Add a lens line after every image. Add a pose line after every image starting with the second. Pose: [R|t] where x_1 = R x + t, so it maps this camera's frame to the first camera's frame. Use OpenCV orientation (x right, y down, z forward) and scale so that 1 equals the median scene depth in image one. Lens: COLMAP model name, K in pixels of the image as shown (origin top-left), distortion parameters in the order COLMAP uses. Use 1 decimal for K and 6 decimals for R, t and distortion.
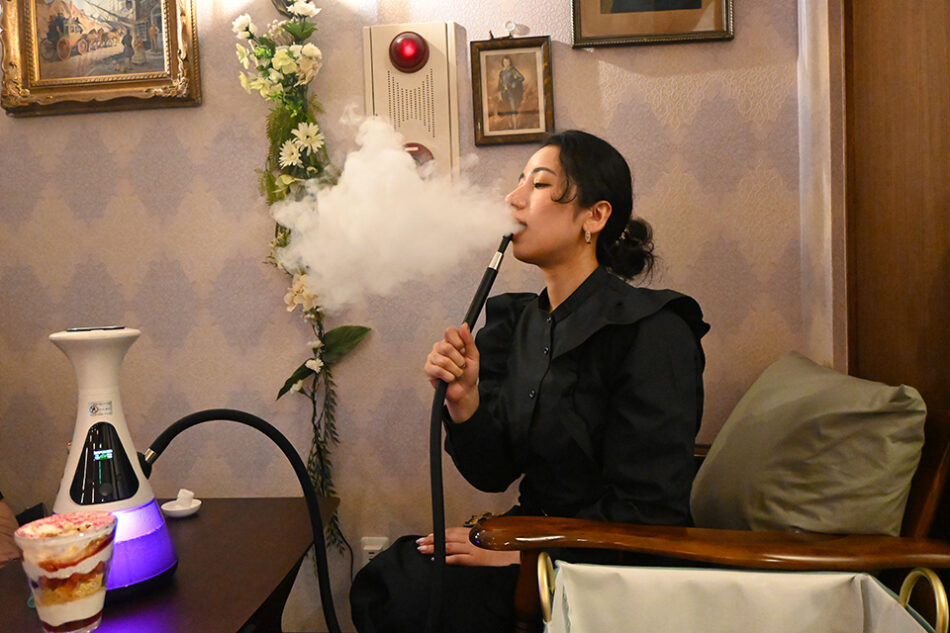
lens RADIAL K [[778.9, 0, 474.3], [0, 778.9, 317.6], [0, 0, 1]] dist [-0.001635, -0.001996]
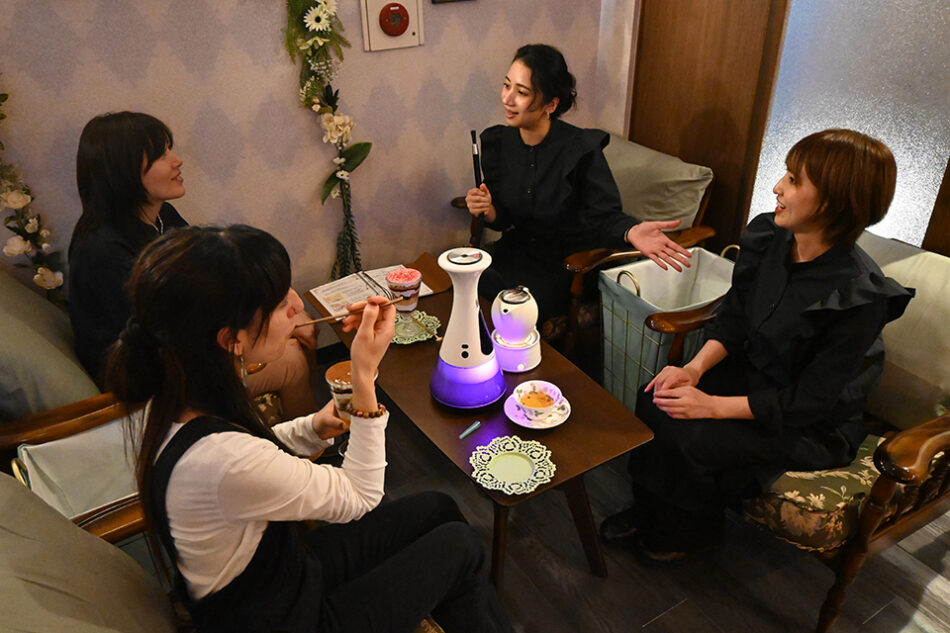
lens RADIAL K [[744.8, 0, 476.5], [0, 744.8, 316.3], [0, 0, 1]] dist [-0.006824, -0.003137]
pose [[0.786901, -0.283462, 0.548120, -0.866087], [-0.000330, 0.888056, 0.459734, -0.348370], [-0.617079, -0.361946, 0.698719, -0.204489]]
